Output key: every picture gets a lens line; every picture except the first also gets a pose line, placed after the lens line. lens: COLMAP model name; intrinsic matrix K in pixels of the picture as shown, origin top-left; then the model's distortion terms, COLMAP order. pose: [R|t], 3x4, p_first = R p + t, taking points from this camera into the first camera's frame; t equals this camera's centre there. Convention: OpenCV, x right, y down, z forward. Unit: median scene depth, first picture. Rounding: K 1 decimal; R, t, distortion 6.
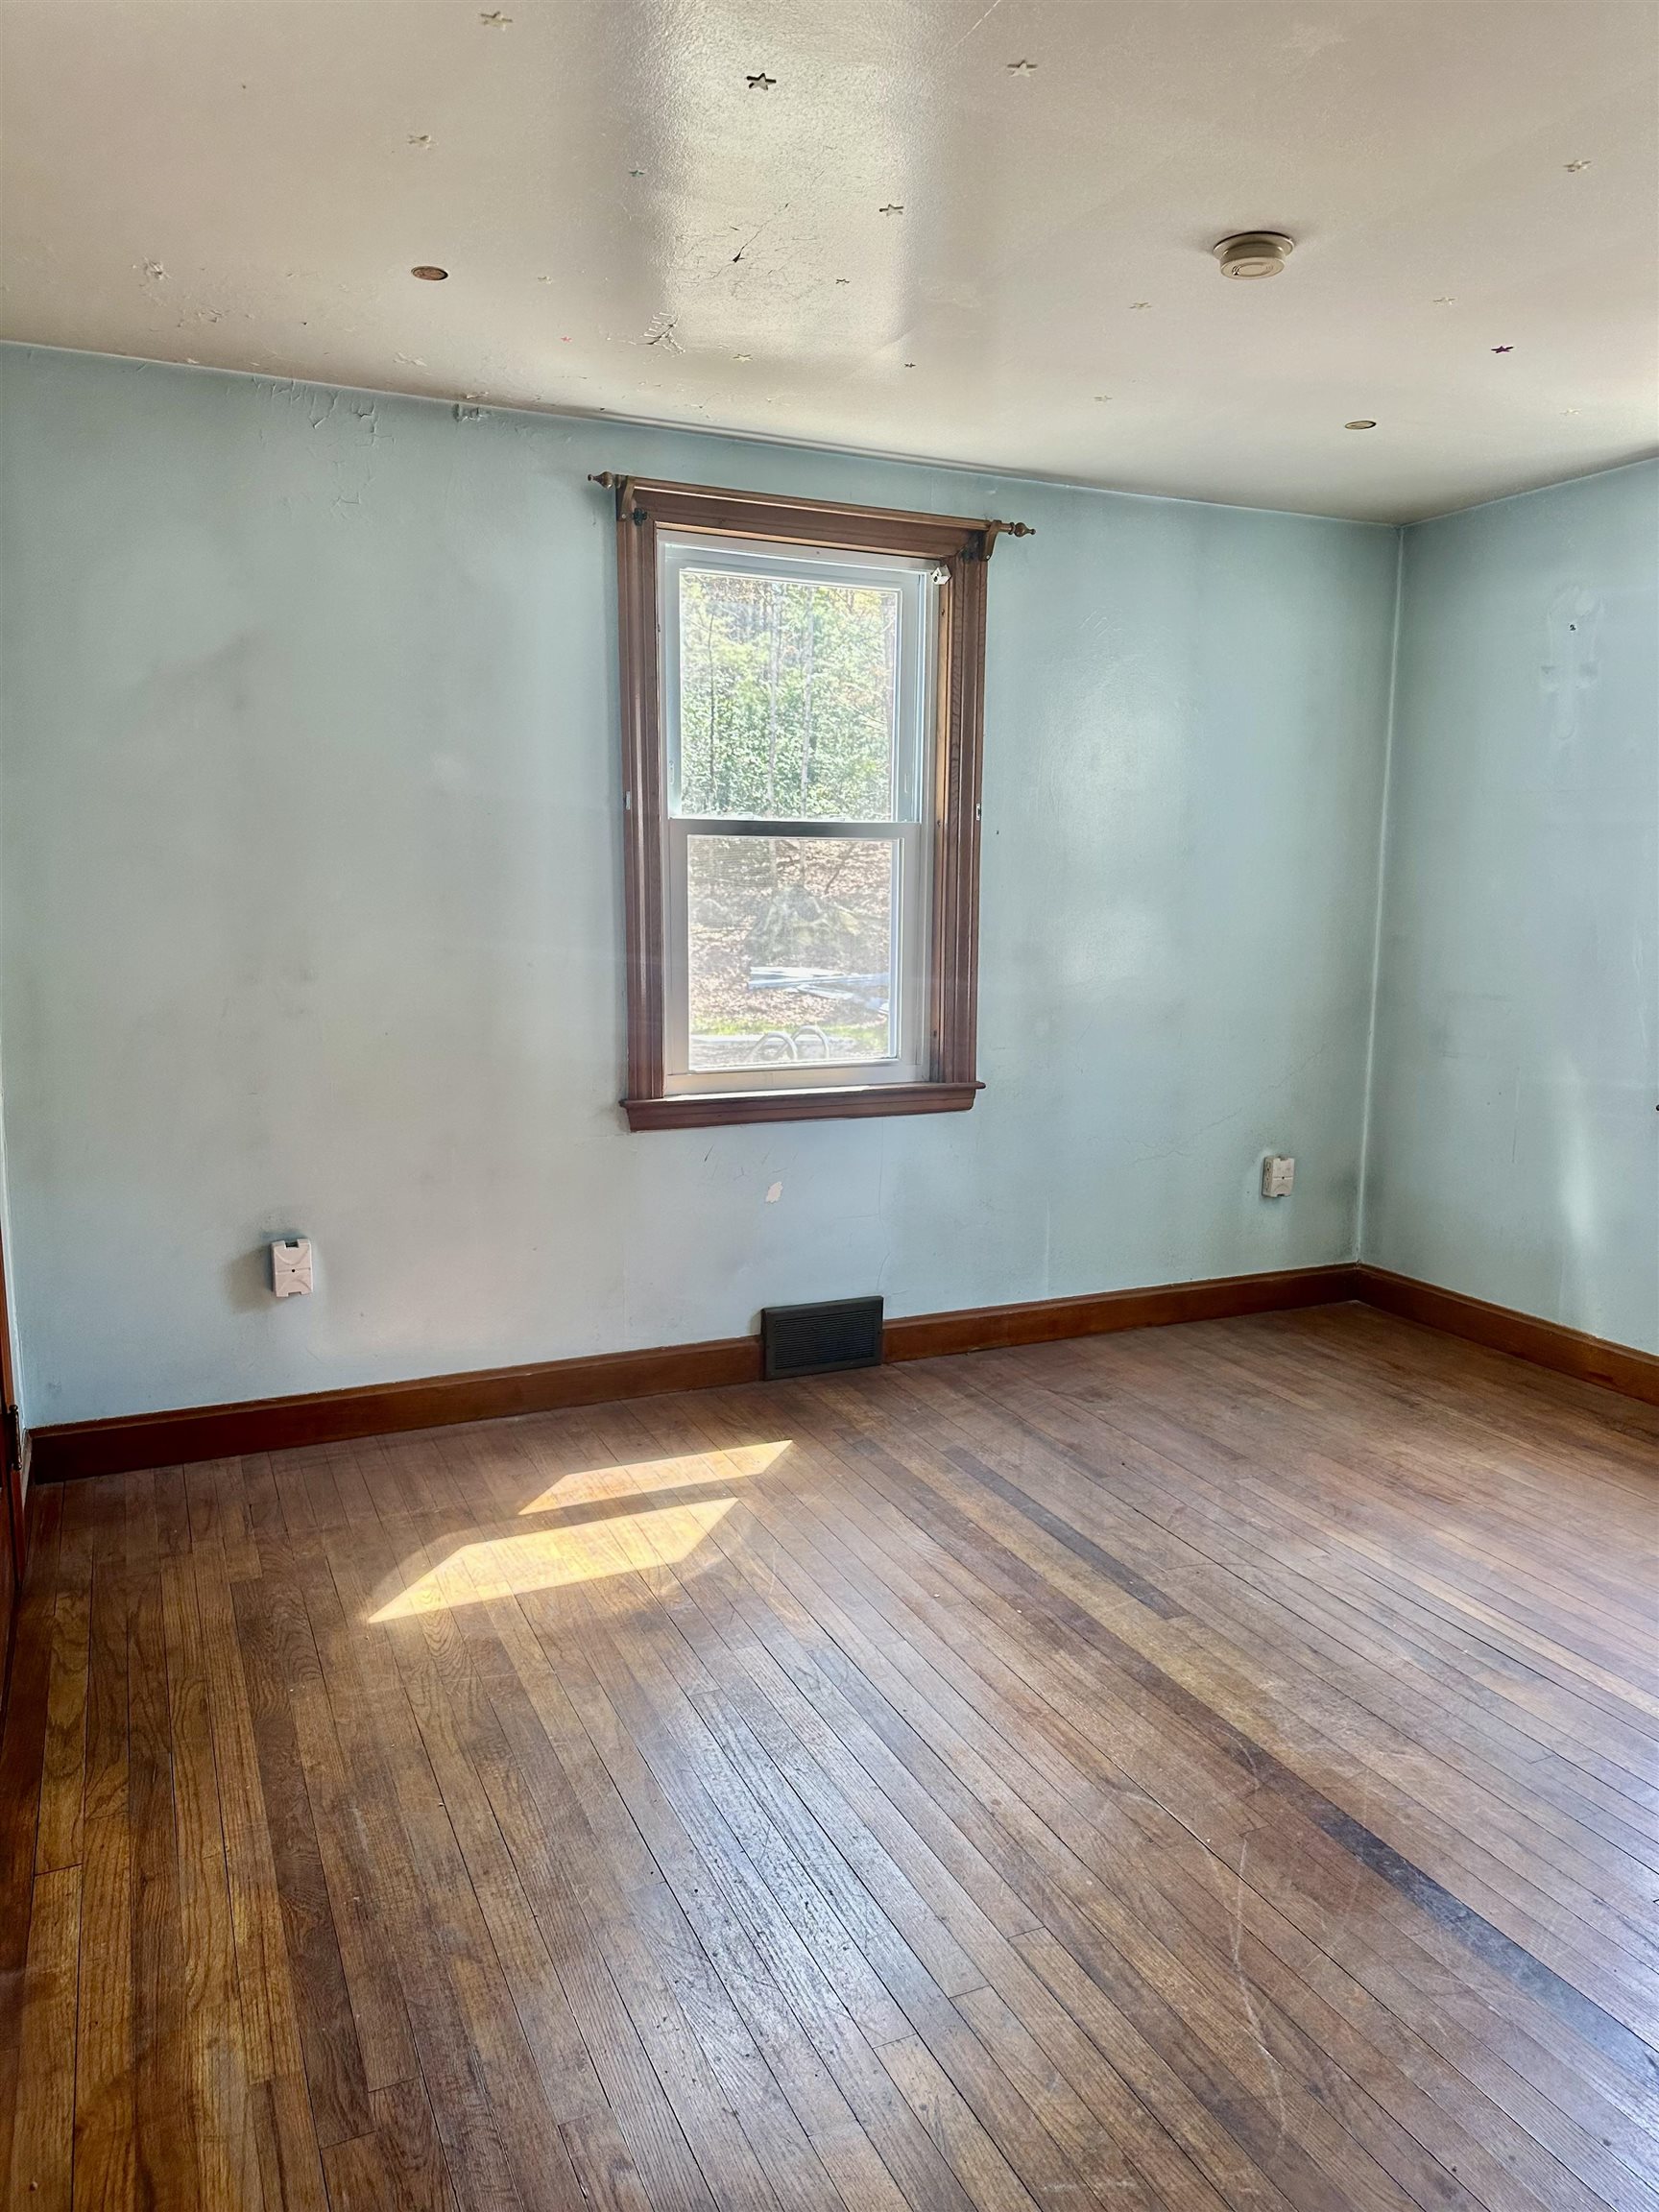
lens RADIAL K [[1545.5, 0, 828.8], [0, 1545.5, 1097.5], [0, 0, 1]] dist [0.131954, -0.197159]
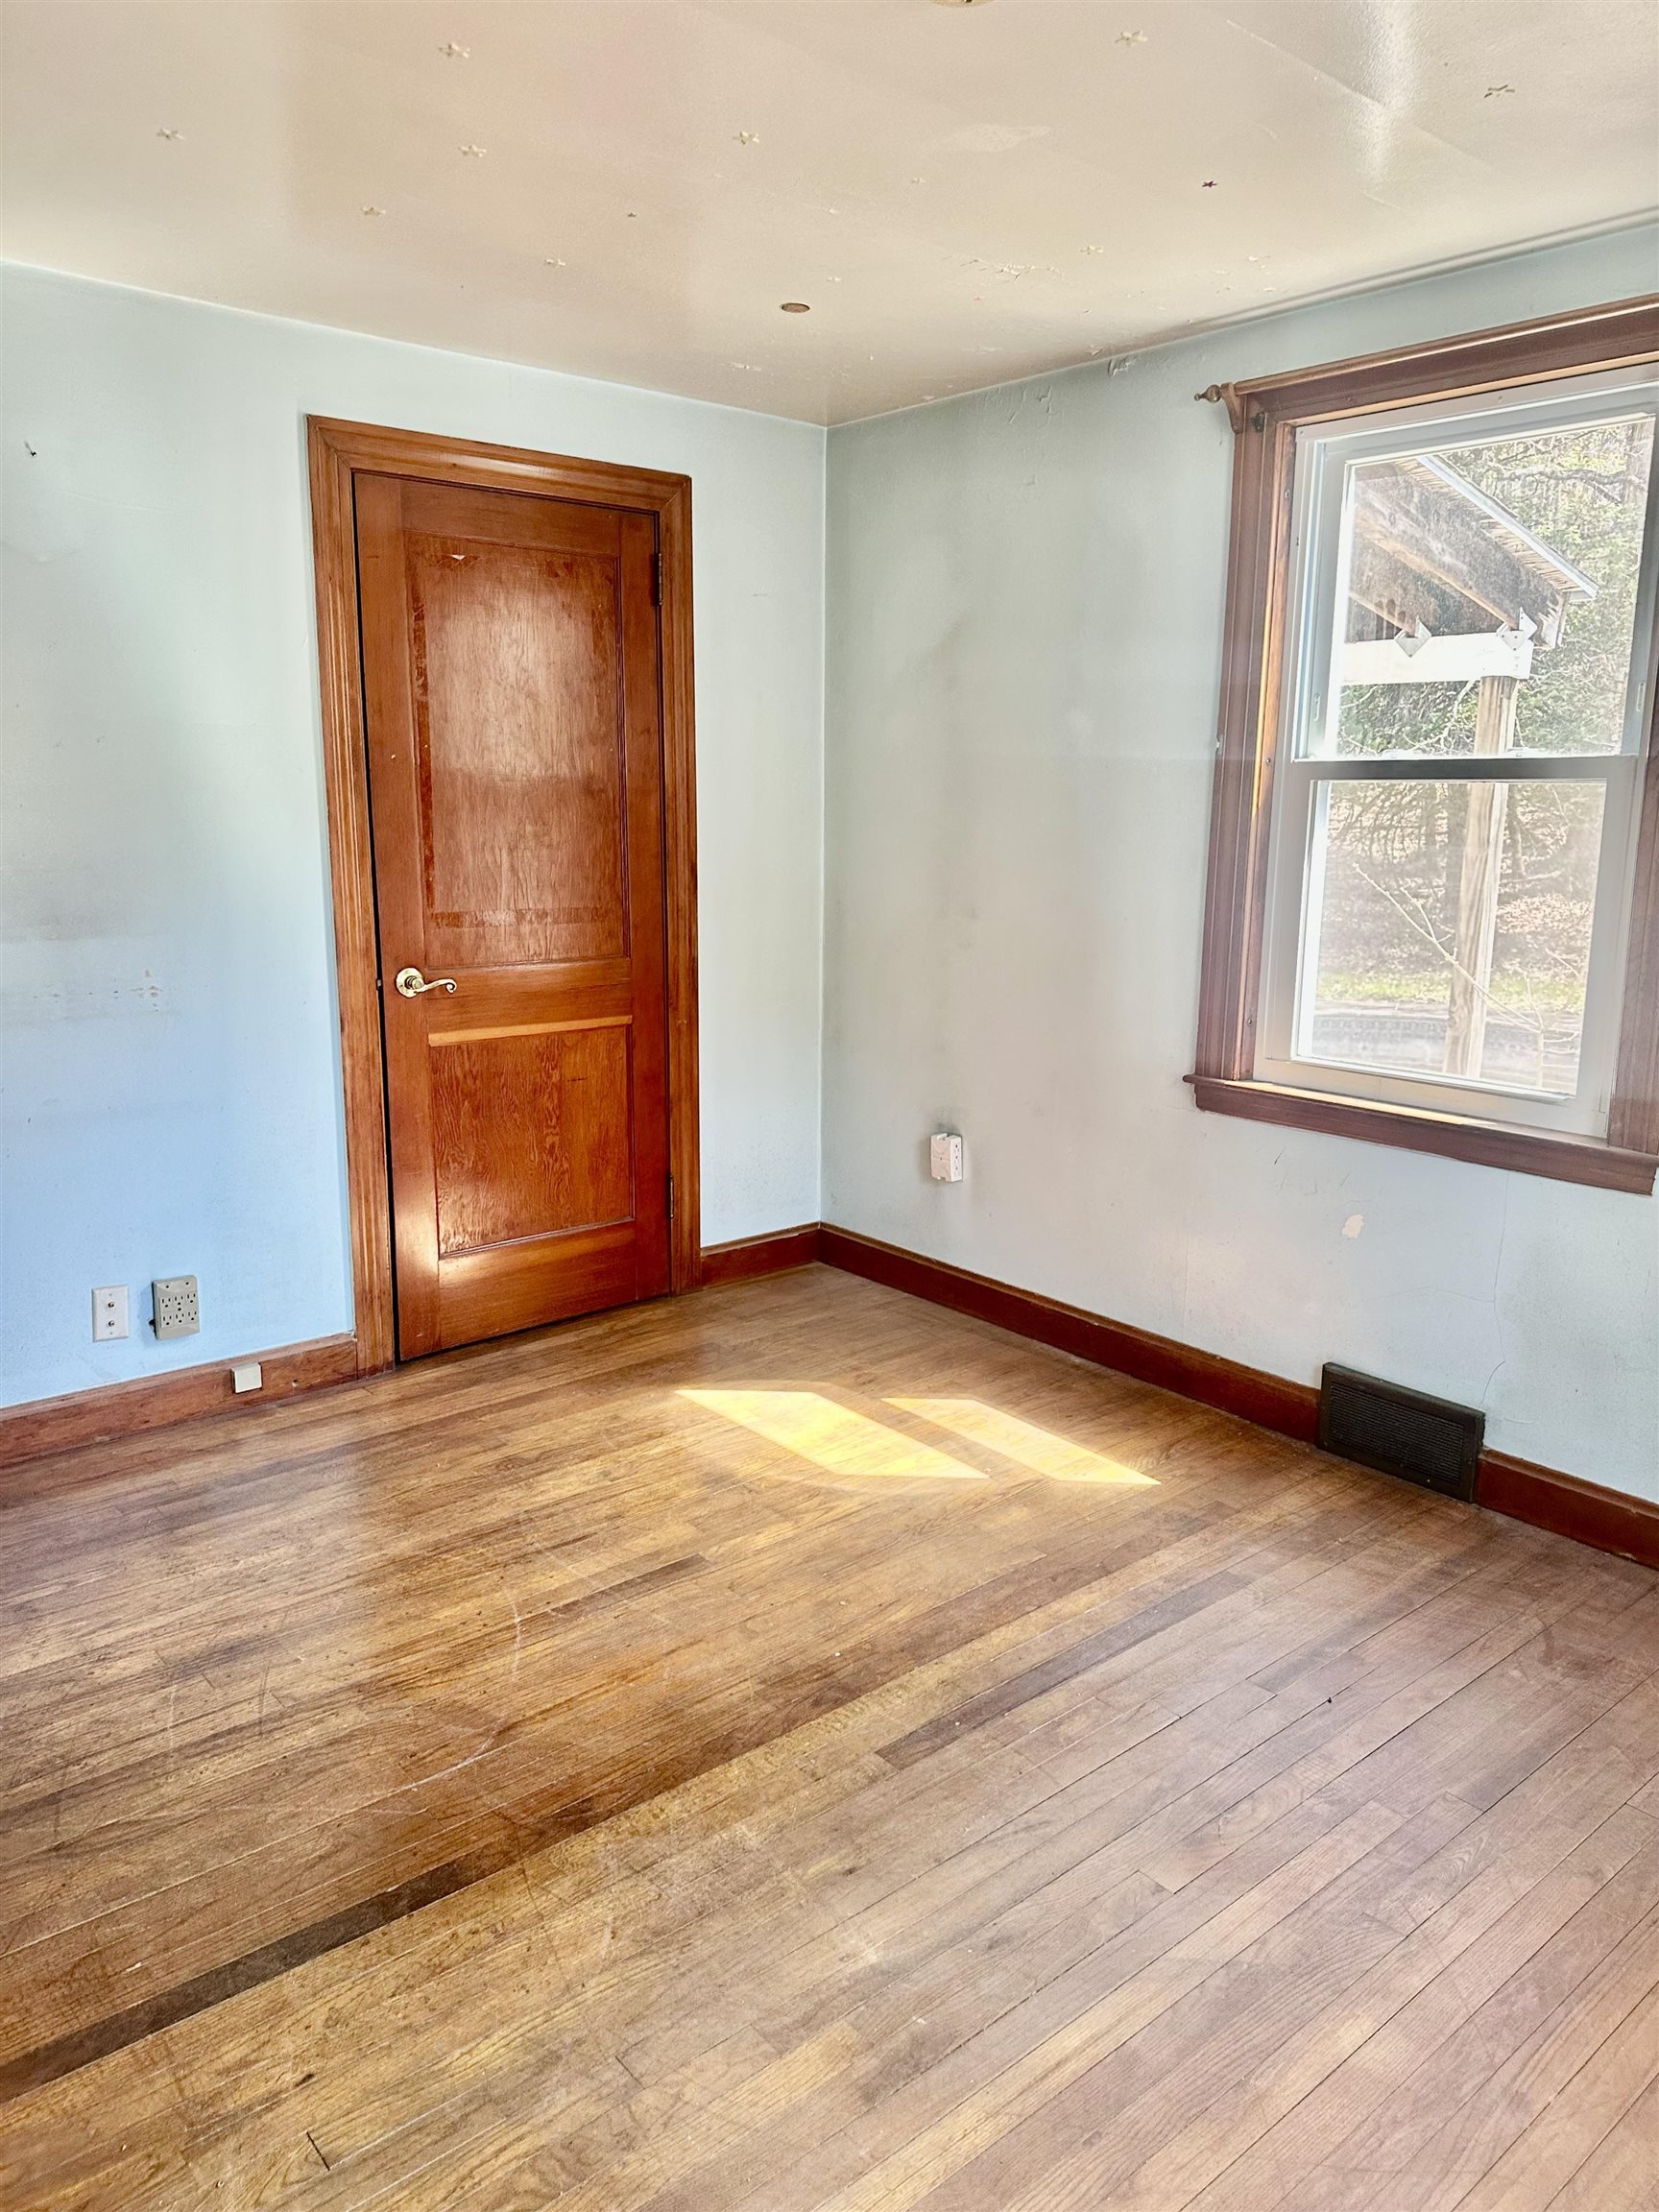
lens RADIAL K [[1545.5, 0, 828.8], [0, 1545.5, 1097.5], [0, 0, 1]] dist [0.131954, -0.197159]
pose [[0.265675, 0.180772, -0.946963, 0.740715], [-0.144627, 0.978620, 0.146240, -0.095156], [0.953153, 0.098104, 0.286139, 0.568926]]
